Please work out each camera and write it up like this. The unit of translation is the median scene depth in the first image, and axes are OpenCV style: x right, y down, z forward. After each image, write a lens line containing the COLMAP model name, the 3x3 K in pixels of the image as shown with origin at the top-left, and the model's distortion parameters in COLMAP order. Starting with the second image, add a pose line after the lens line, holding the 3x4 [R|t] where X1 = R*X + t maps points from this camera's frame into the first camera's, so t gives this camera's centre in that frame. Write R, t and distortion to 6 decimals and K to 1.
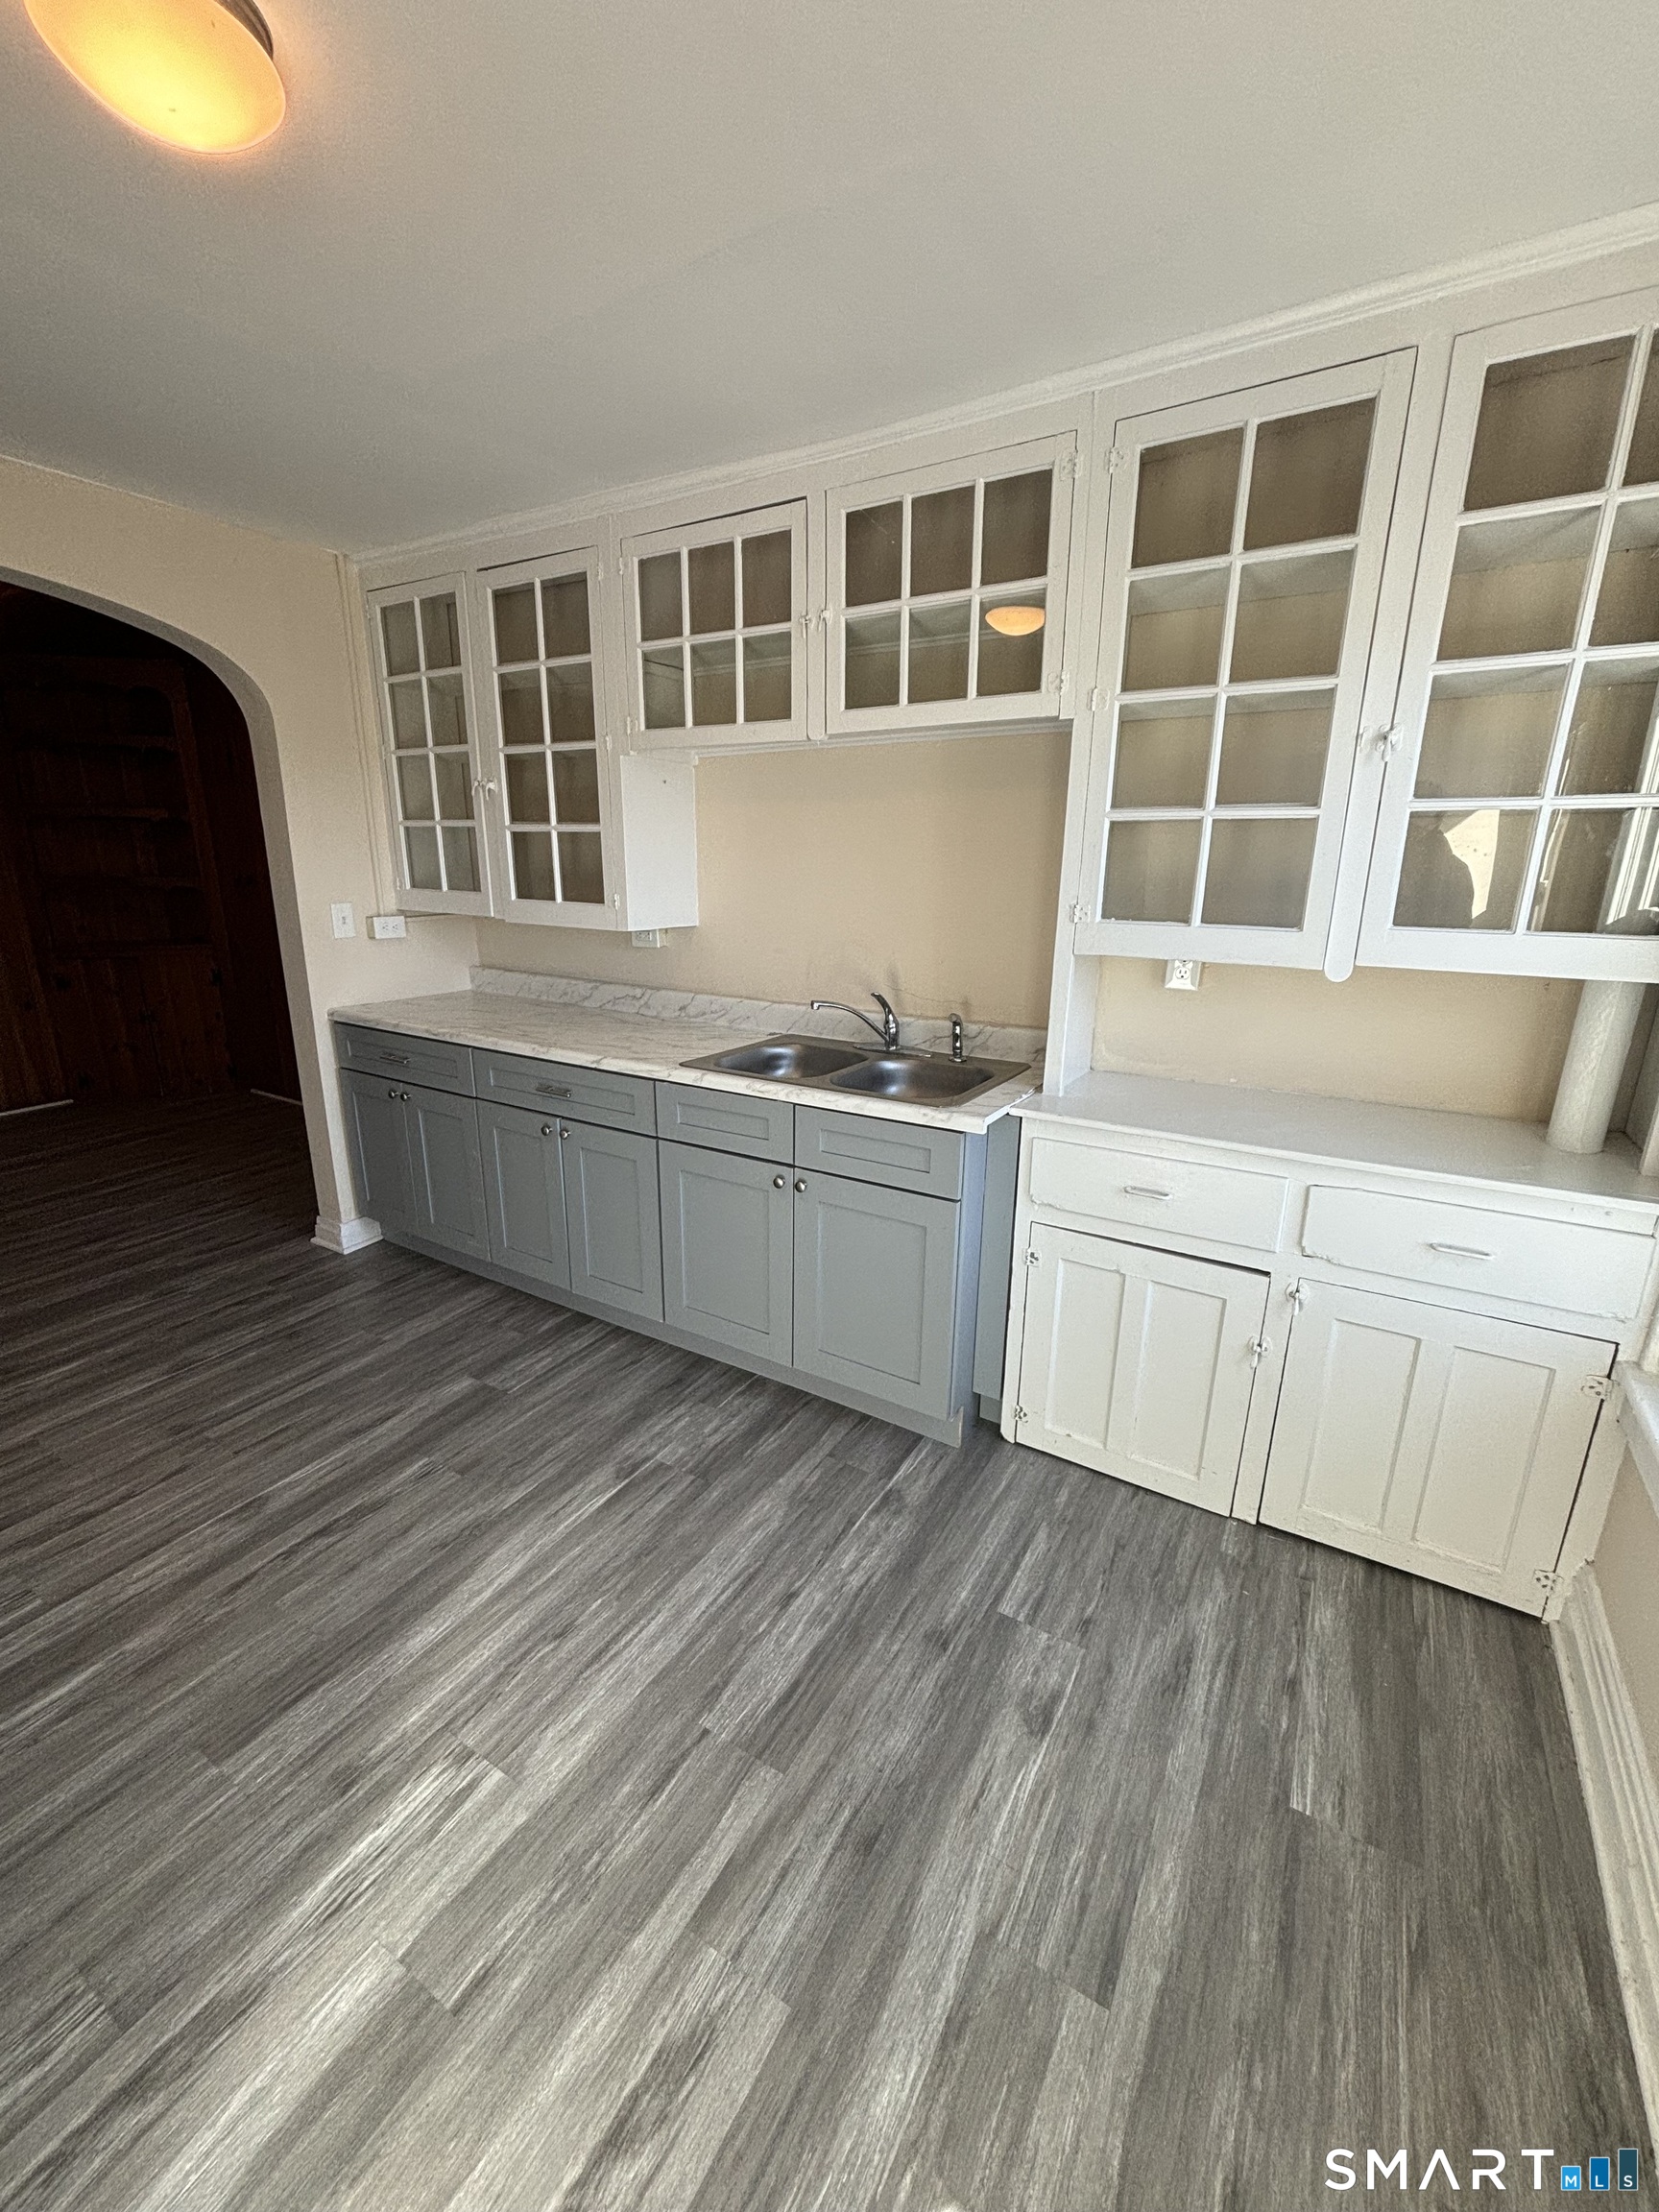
lens RADIAL K [[891.1, 0, 829.5], [0, 891.1, 1106.0], [0, 0, 1]] dist [-0.011708, 0.007366]
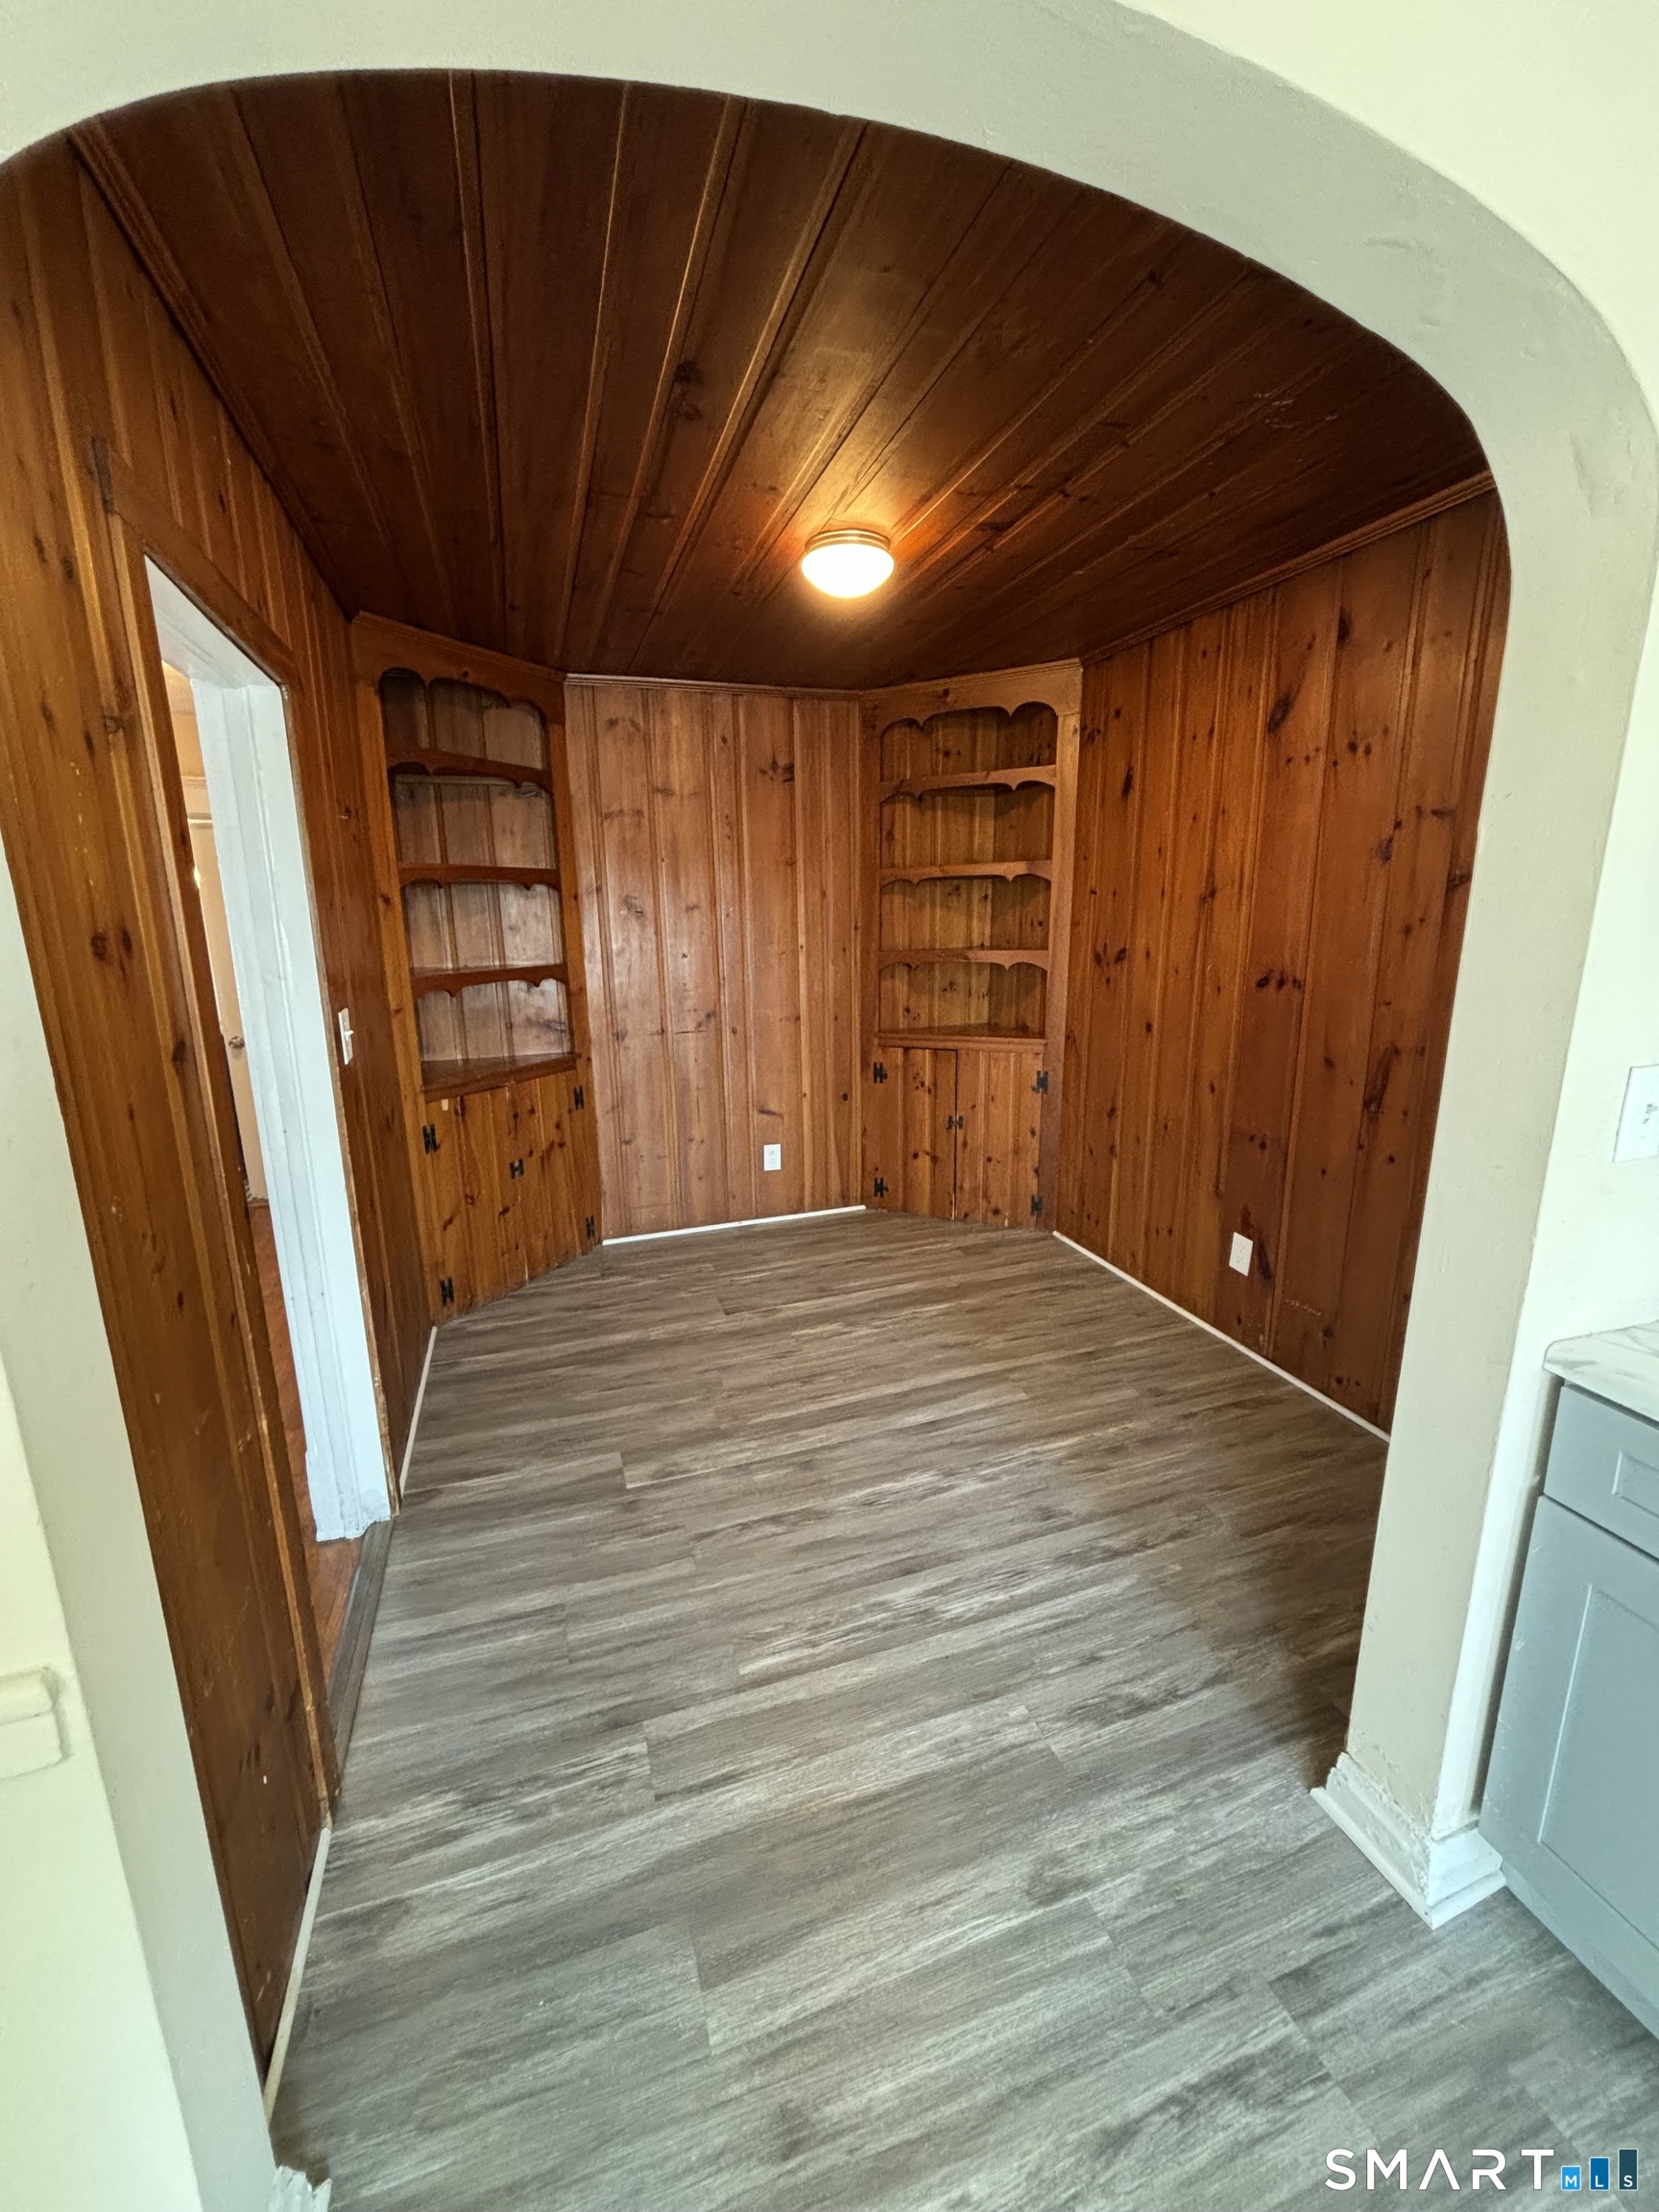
lens RADIAL K [[899.3, 0, 839.3], [0, 899.3, 1114.0], [0, 0, 1]] dist [-0.012627, 0.013702]
pose [[0.765397, 0.122589, -0.631775, -0.703582], [-0.153033, 0.988201, 0.006350, -0.200934], [0.625099, 0.091822, 0.775126, 0.639956]]
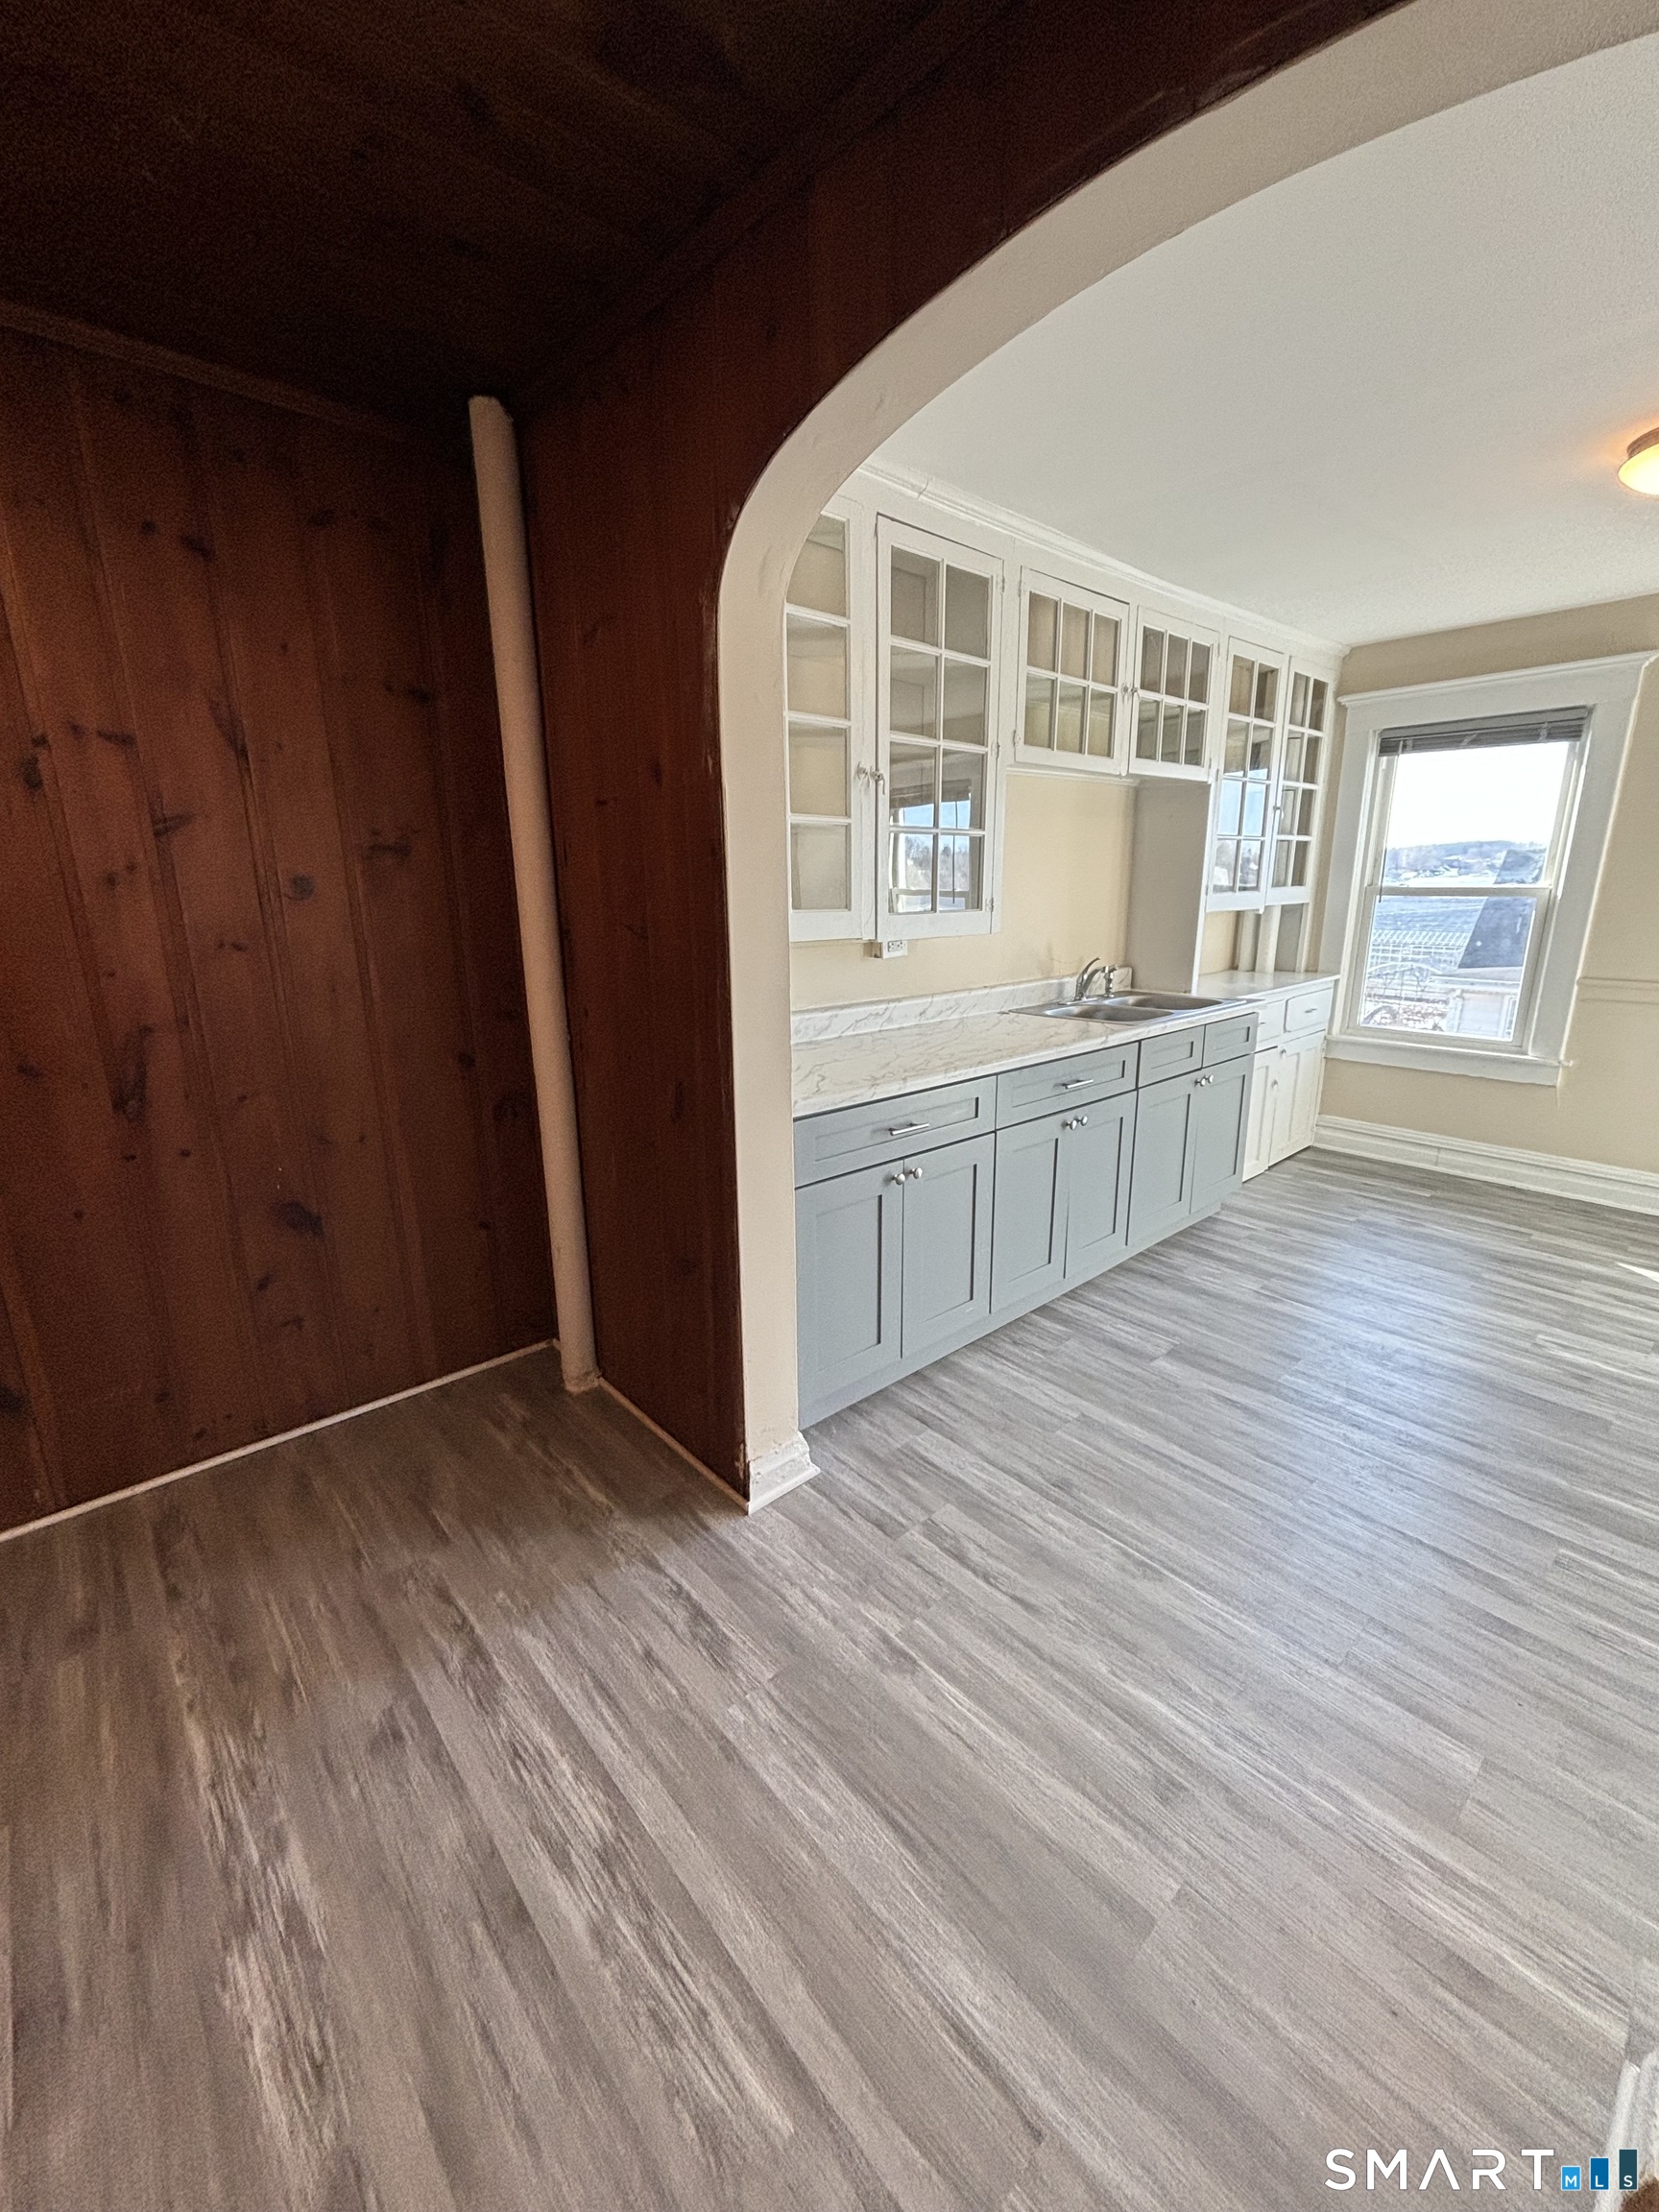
lens RADIAL K [[891.1, 0, 829.5], [0, 891.1, 1106.0], [0, 0, 1]] dist [-0.011708, 0.007366]
pose [[0.303139, -0.252862, 0.918786, -1.407456], [0.271821, 0.947041, 0.170955, -0.257414], [-0.913357, 0.197923, 0.355818, 0.927972]]
